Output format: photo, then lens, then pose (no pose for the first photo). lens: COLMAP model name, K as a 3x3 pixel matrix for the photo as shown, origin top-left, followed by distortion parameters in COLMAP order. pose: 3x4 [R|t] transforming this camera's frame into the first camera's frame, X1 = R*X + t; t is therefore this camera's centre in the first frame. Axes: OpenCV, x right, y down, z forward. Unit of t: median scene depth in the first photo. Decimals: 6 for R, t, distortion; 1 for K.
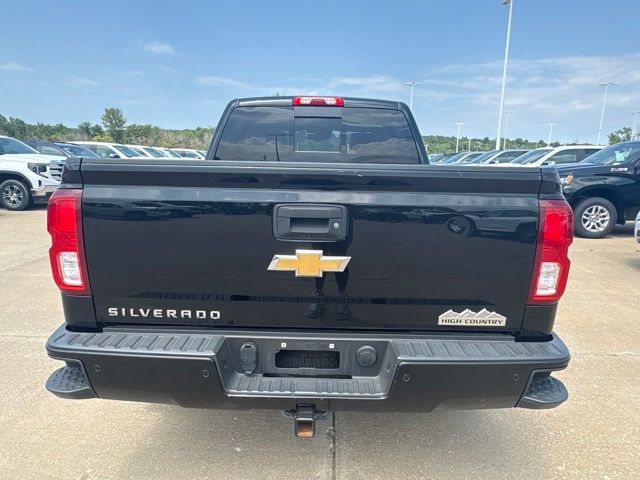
lens RADIAL K [[426.9, 0, 320.0], [0, 426.9, 240.0], [0, 0, 1]] dist [-0.002103, 0.001697]
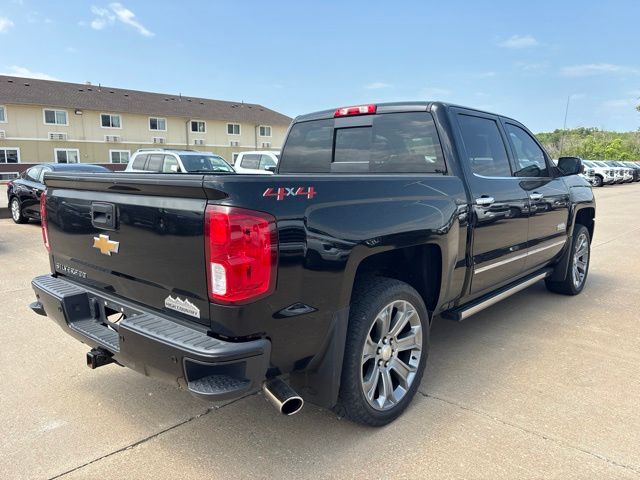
lens RADIAL K [[487.9, 0, 318.2], [0, 487.9, 245.0], [0, 0, 1]] dist [0.052866, -0.047168]
pose [[0.745304, 0.086565, -0.661081, 0.712620], [-0.109359, 0.993979, 0.006865, -0.014246], [0.657695, 0.067179, 0.750283, 0.112745]]
